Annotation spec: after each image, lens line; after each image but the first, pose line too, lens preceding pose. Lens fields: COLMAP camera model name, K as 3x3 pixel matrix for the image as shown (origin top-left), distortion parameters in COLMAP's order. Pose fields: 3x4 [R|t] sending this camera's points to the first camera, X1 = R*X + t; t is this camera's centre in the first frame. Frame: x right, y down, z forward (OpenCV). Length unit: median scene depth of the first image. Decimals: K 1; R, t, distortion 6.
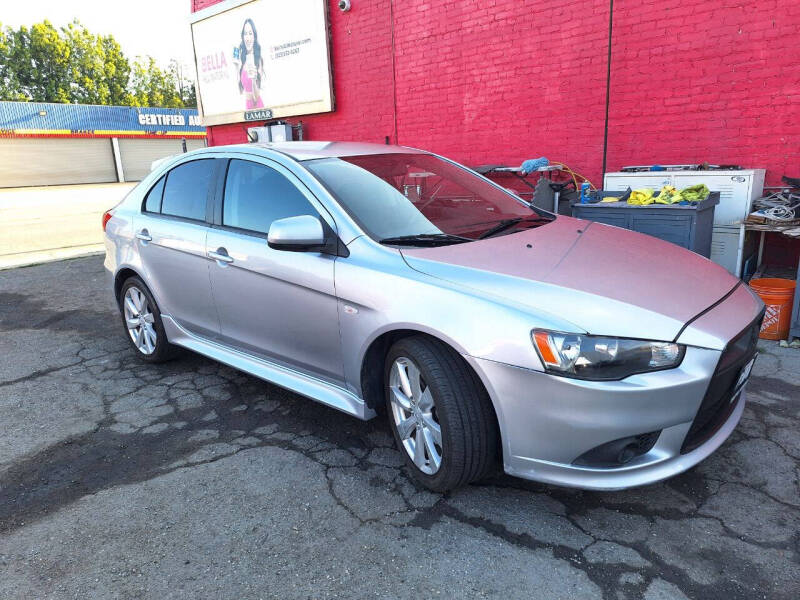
lens RADIAL K [[559.3, 0, 399.8], [0, 559.3, 308.5], [0, 0, 1]] dist [0.045711, -0.036511]
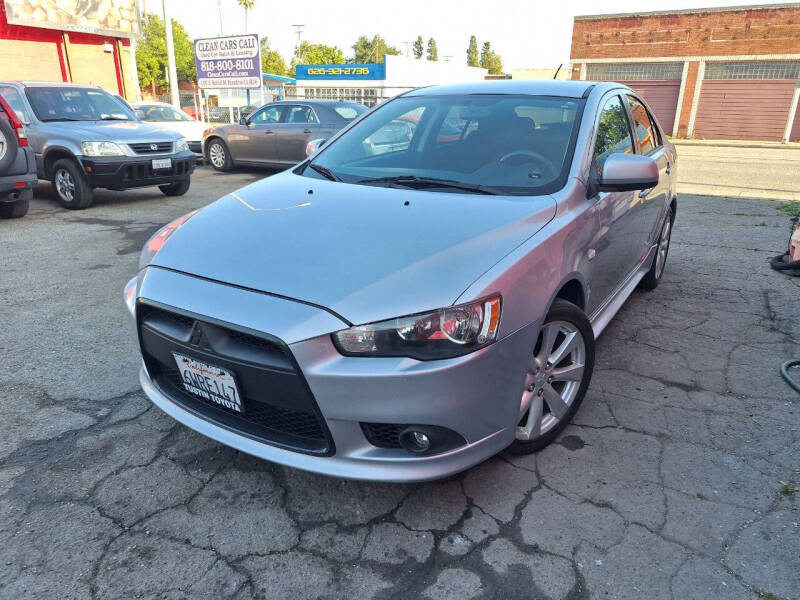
lens RADIAL K [[561.9, 0, 406.4], [0, 561.9, 298.5], [0, 0, 1]] dist [0.030612, -0.021149]
pose [[0.170621, 0.359399, -0.917453, 0.828422], [-0.278198, 0.910795, 0.305054, -0.194262], [0.945248, 0.203185, 0.255385, 0.629922]]
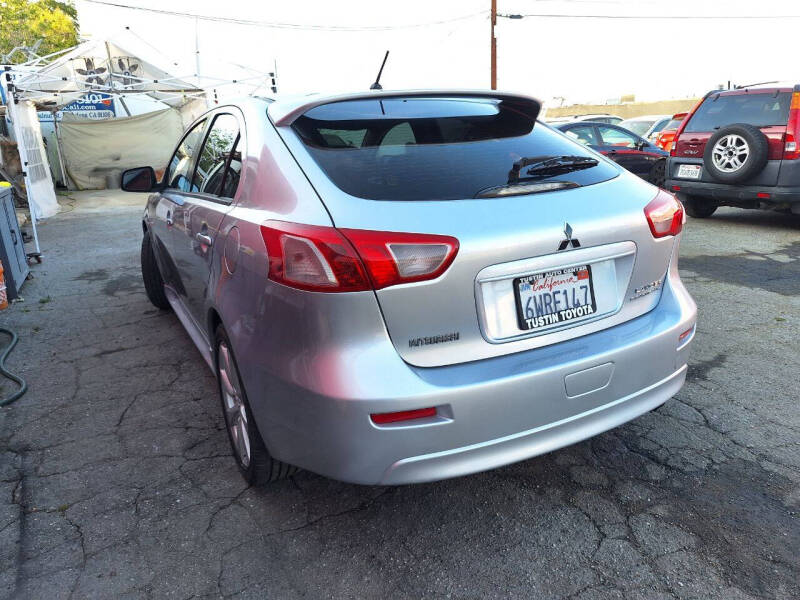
lens RADIAL K [[554.8, 0, 404.8], [0, 554.8, 301.2], [0, 0, 1]] dist [0.032308, -0.025182]
pose [[-0.943395, -0.024561, 0.330761, -0.544740], [0.155762, 0.847632, 0.507206, -0.435824], [-0.292821, 0.530015, -0.795826, 1.757347]]
